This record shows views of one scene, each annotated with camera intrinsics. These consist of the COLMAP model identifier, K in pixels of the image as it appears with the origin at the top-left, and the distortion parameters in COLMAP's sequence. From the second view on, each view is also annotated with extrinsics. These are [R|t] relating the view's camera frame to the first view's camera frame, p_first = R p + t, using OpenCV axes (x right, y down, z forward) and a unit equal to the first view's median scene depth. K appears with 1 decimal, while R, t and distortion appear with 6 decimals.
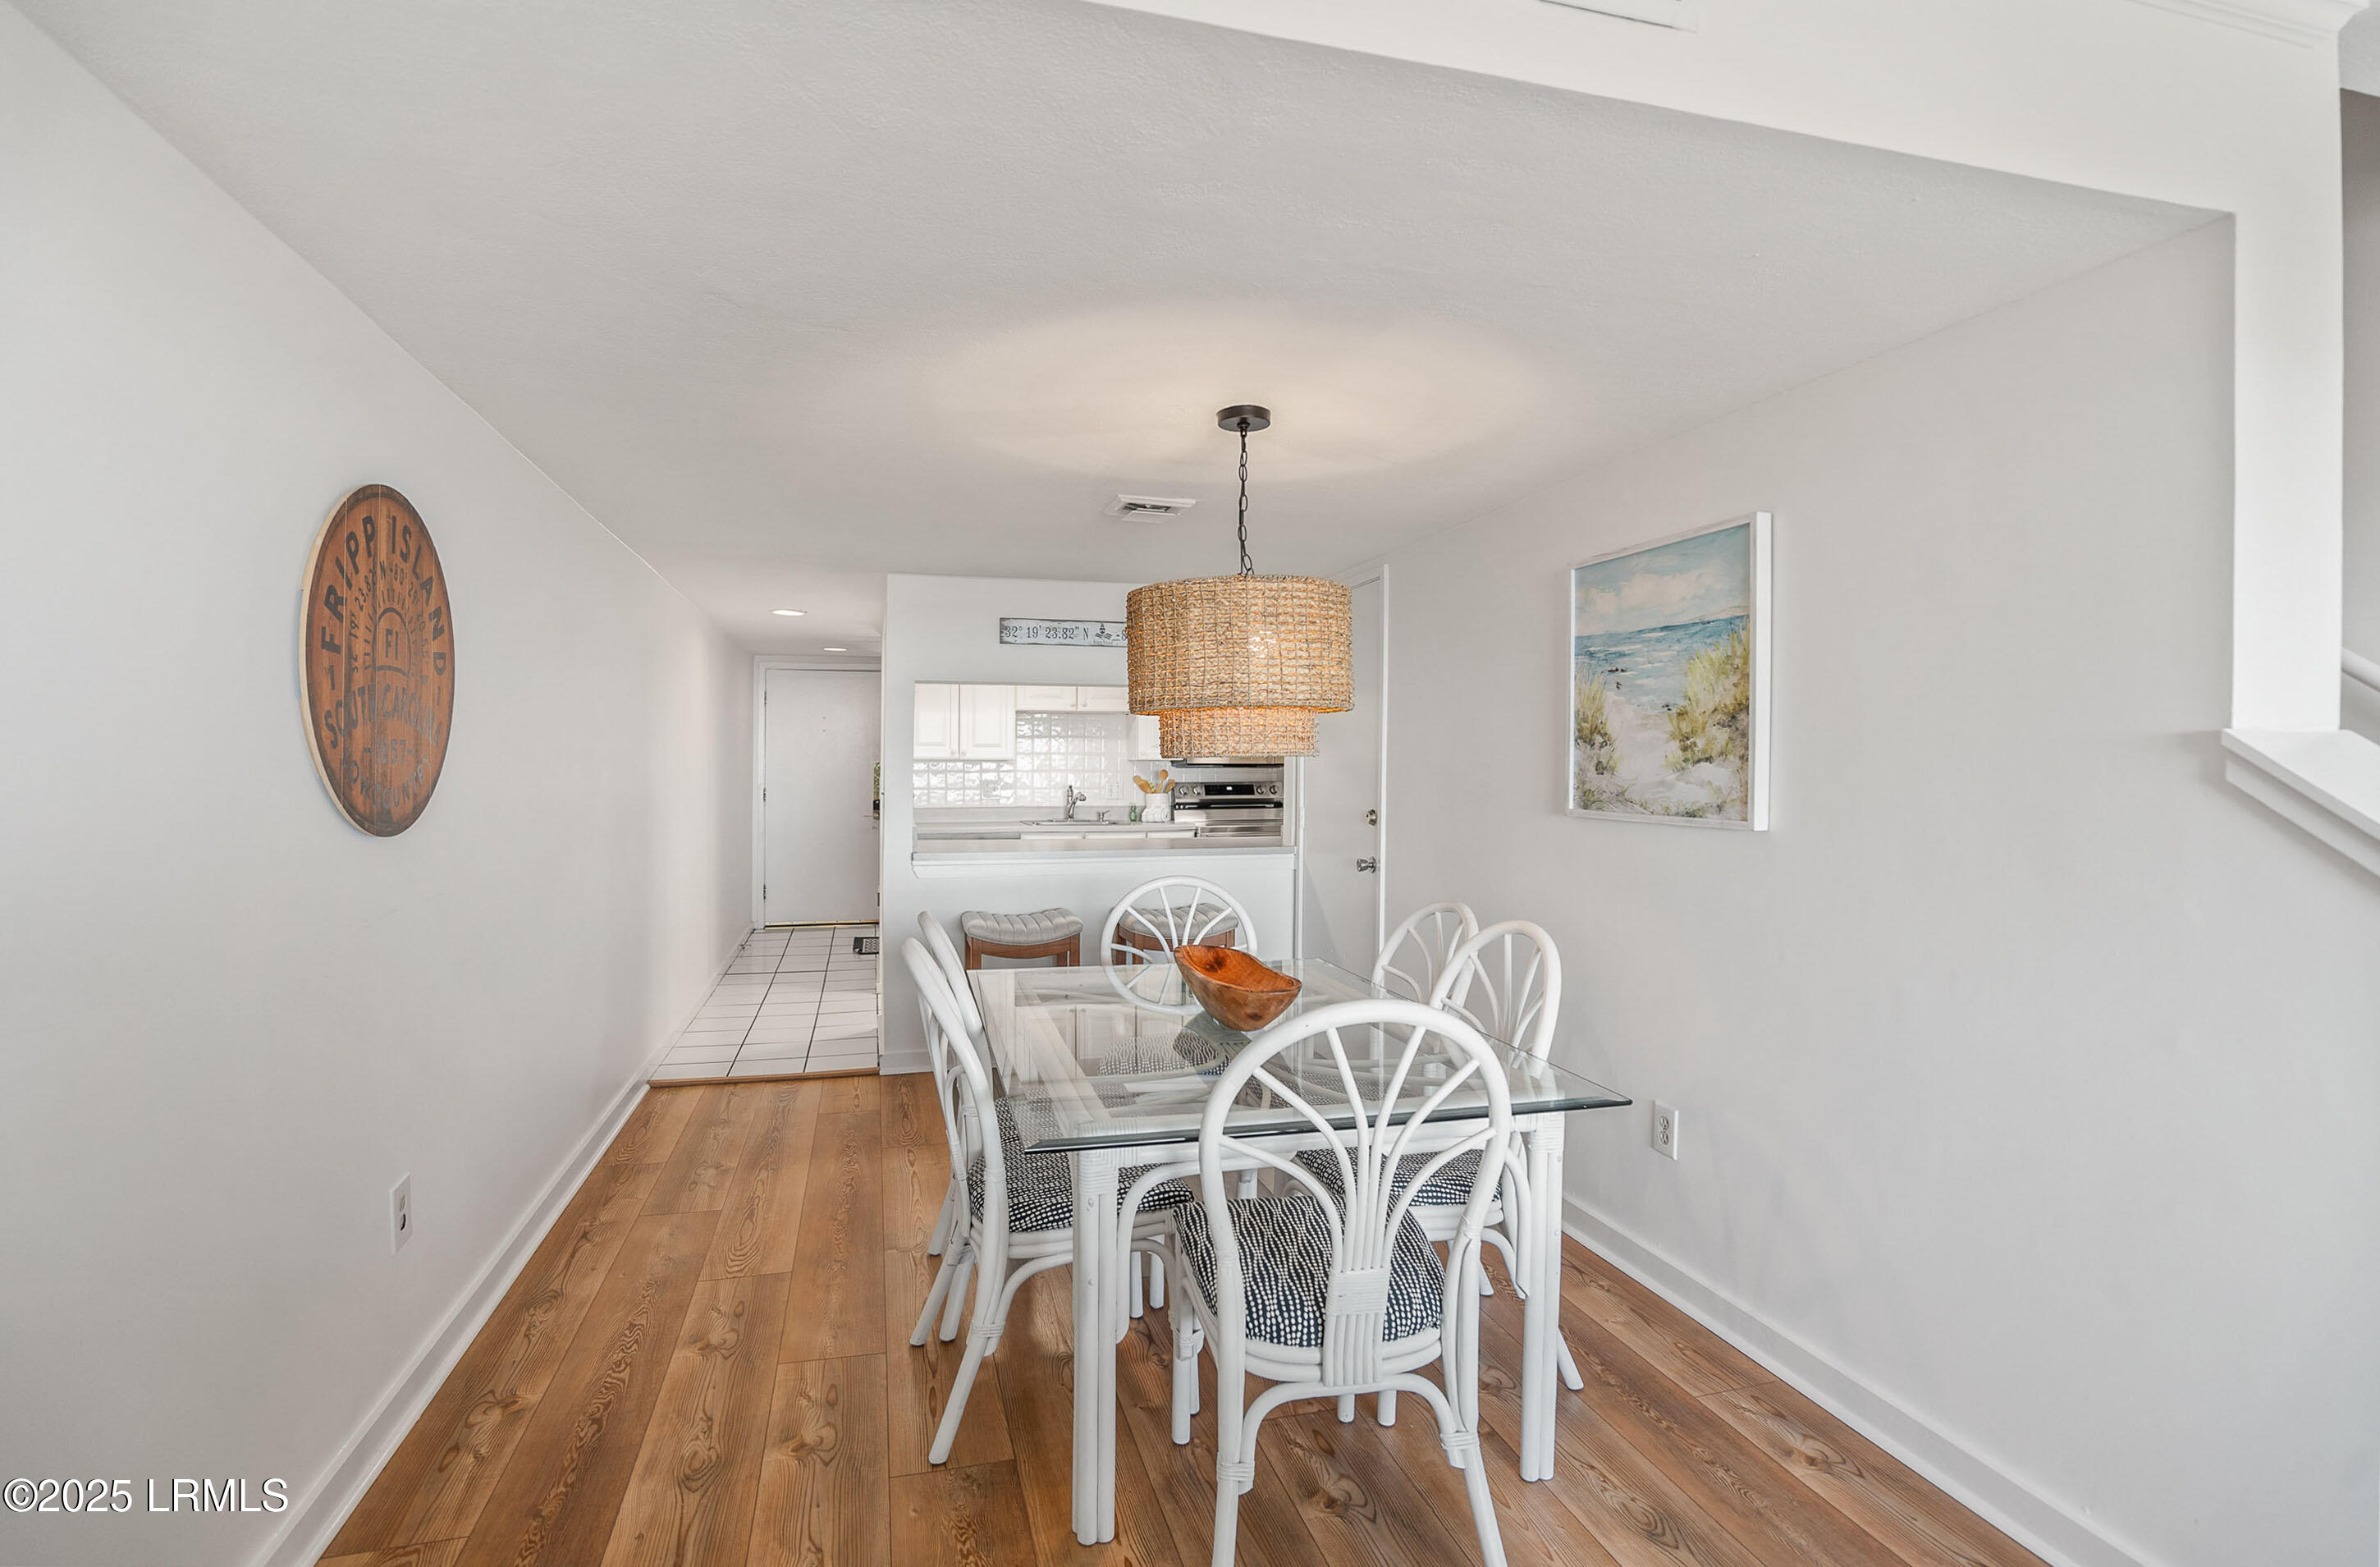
lens RADIAL K [[1100.8, 0, 1182.5], [0, 1100.8, 765.7], [0, 0, 1]] dist [0.000852, 0.000514]
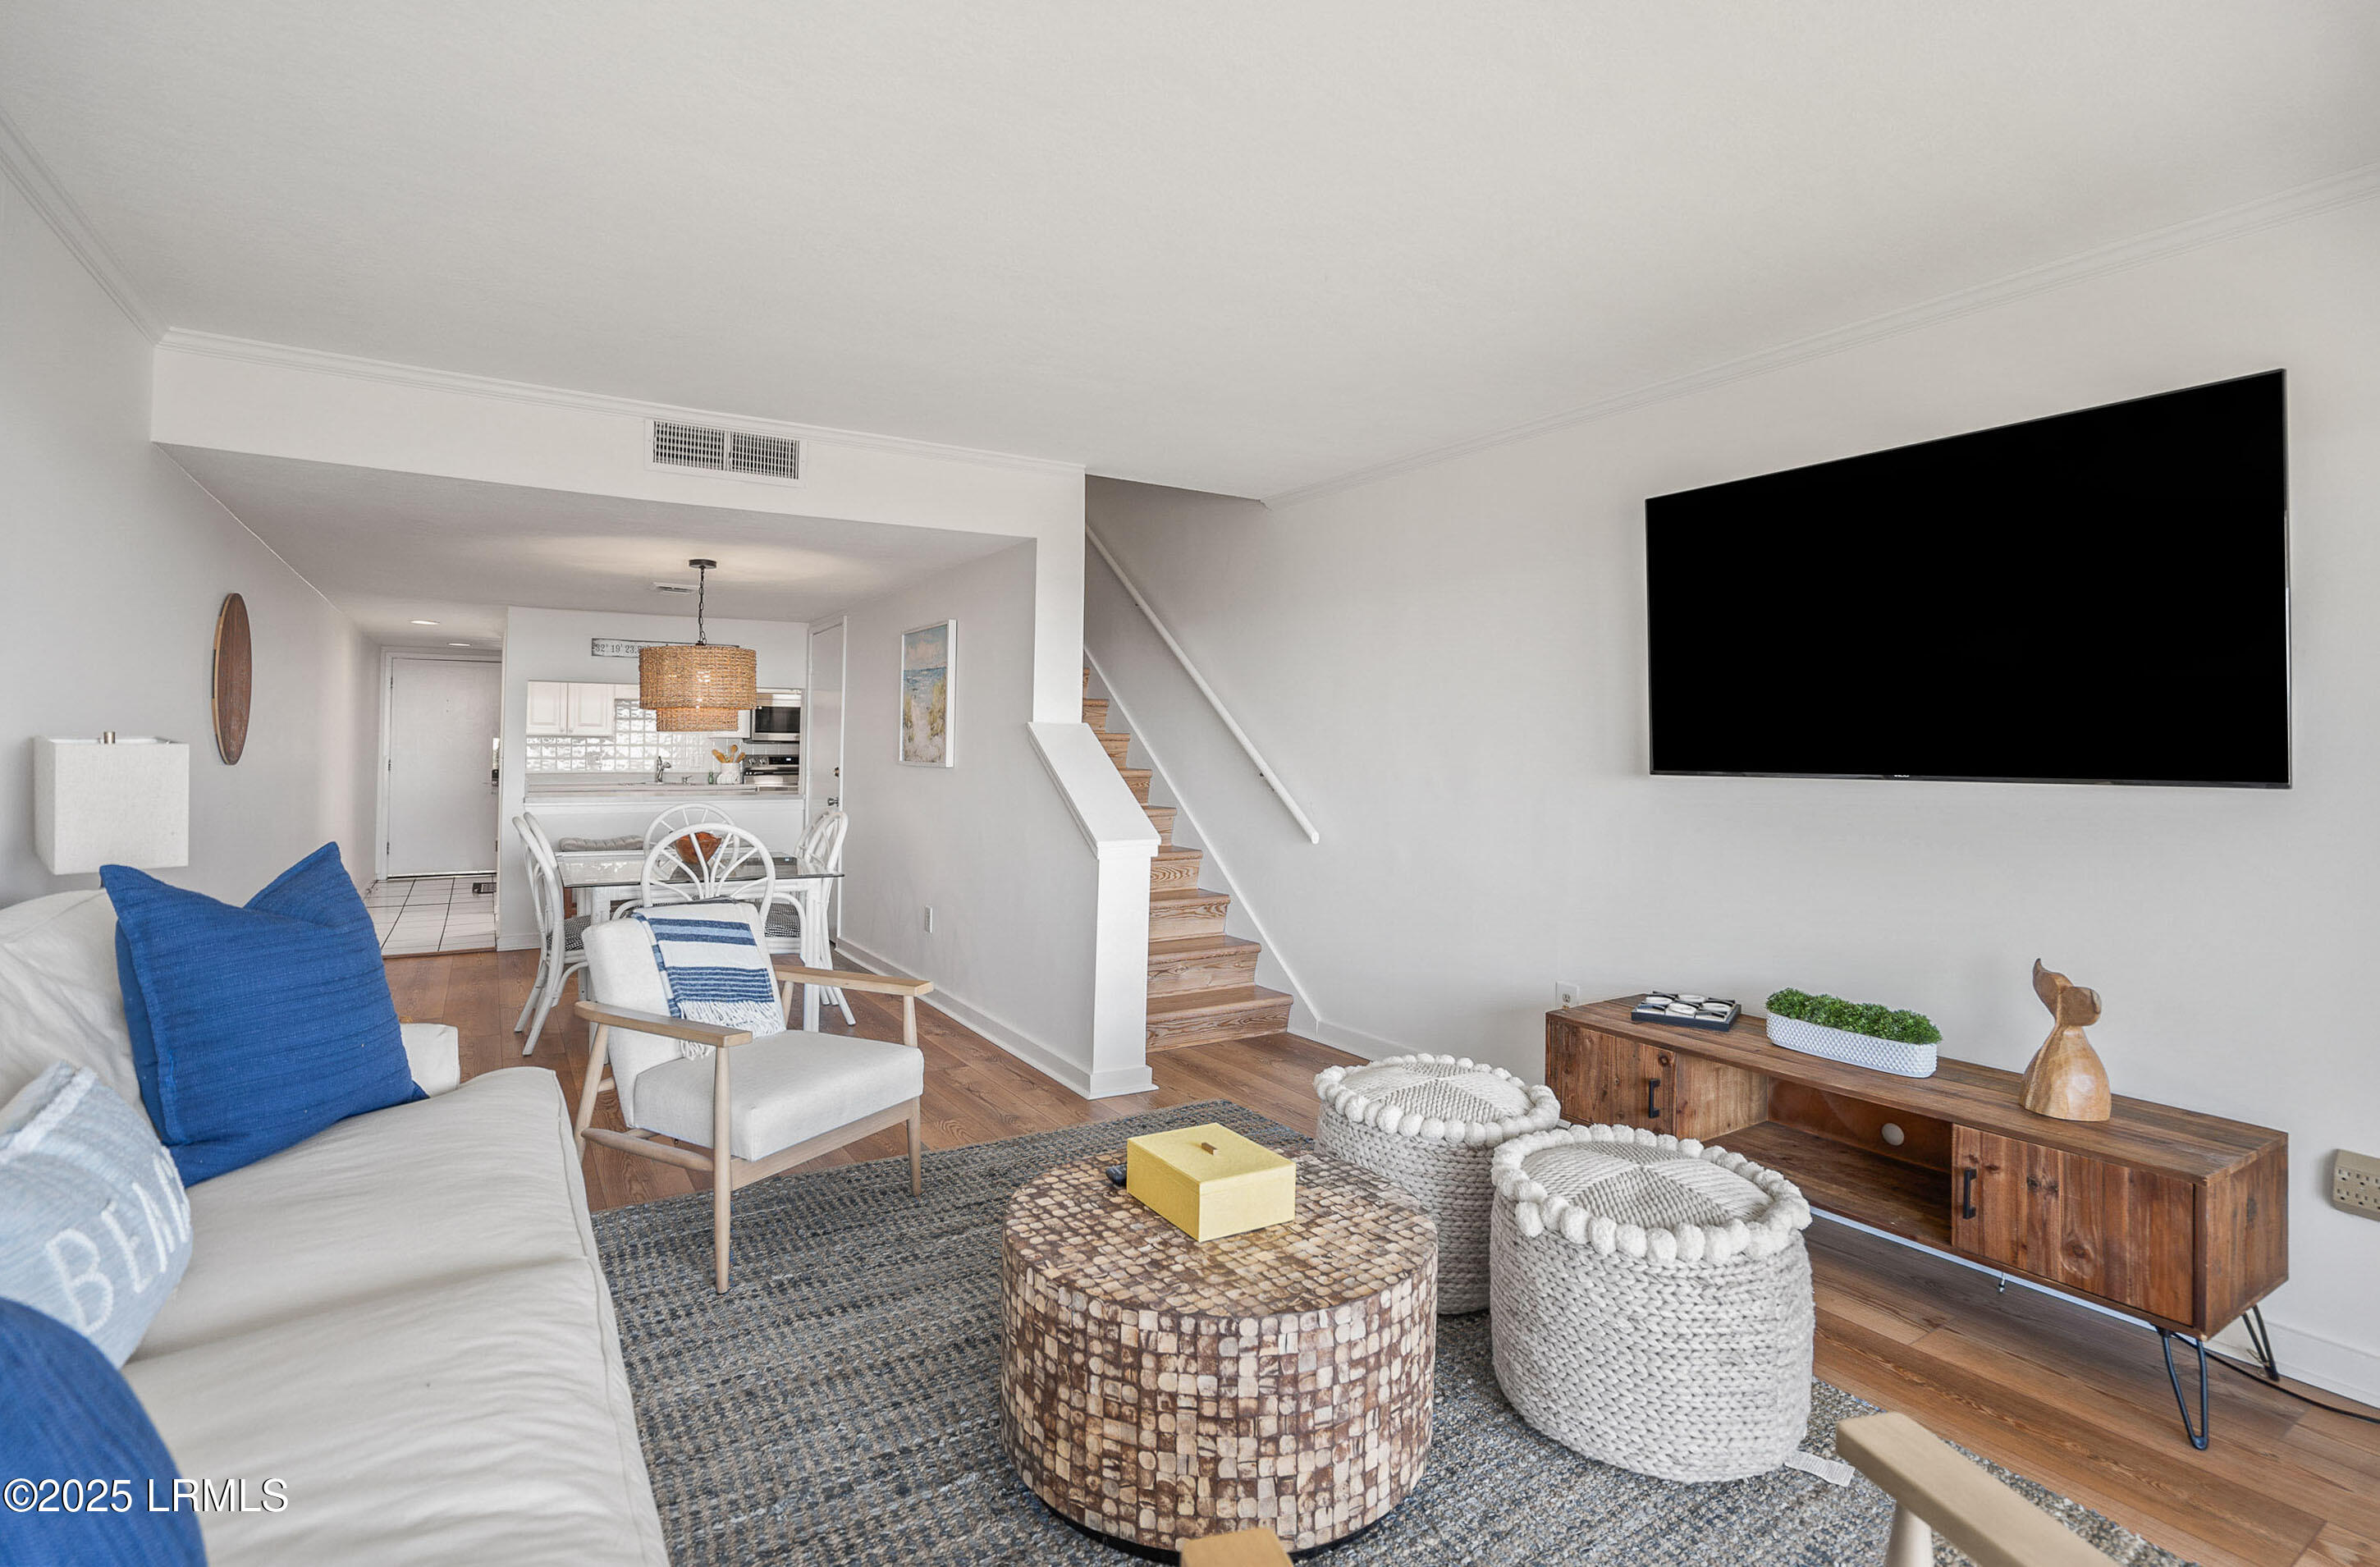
lens RADIAL K [[1104.0, 0, 1114.2], [0, 1104.0, 731.1], [0, 0, 1]] dist [-0.000968, -0.000054]
pose [[0.970937, 0.009234, 0.239157, 0.265973], [-0.005048, 0.999823, -0.018113, 0.021763], [-0.239282, 0.016379, 0.970812, -0.988907]]
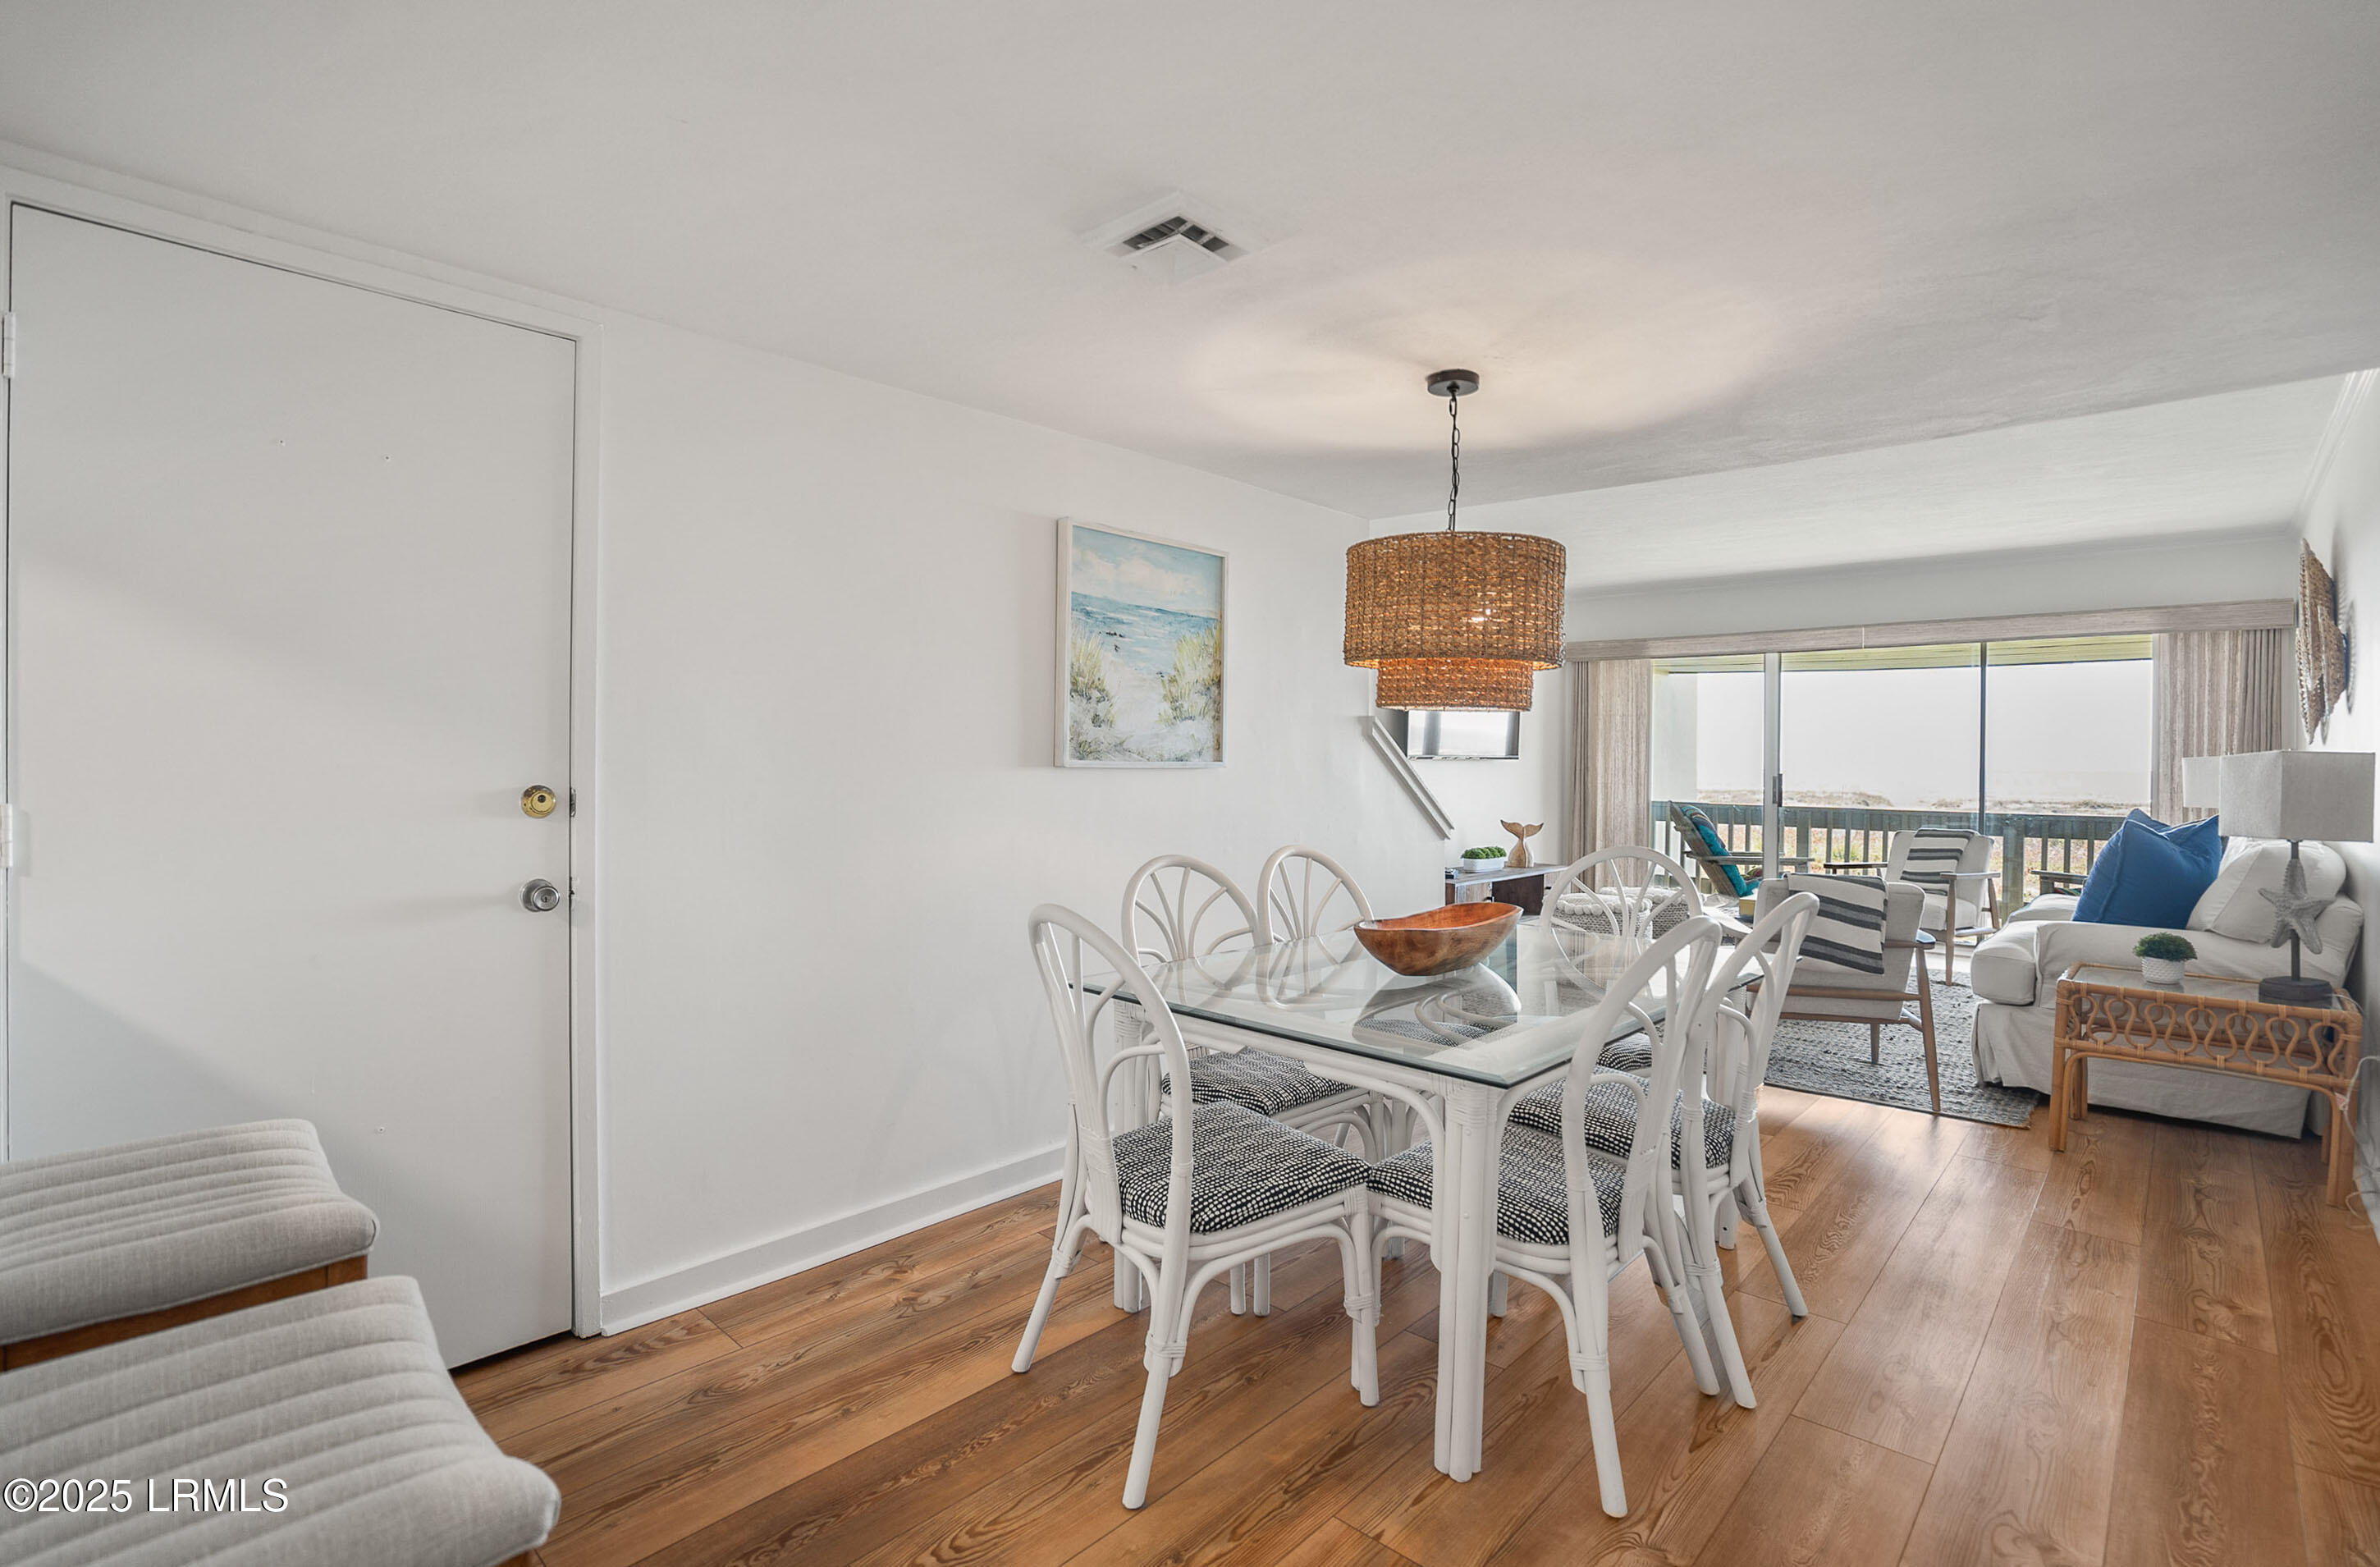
lens RADIAL K [[1100.8, 0, 1182.5], [0, 1100.8, 765.7], [0, 0, 1]] dist [0.000852, 0.000514]
pose [[-0.512191, -0.017111, 0.858701, -0.596641], [-0.011175, 0.999850, 0.013258, 0.030971], [-0.858799, -0.002805, -0.512305, 1.491774]]
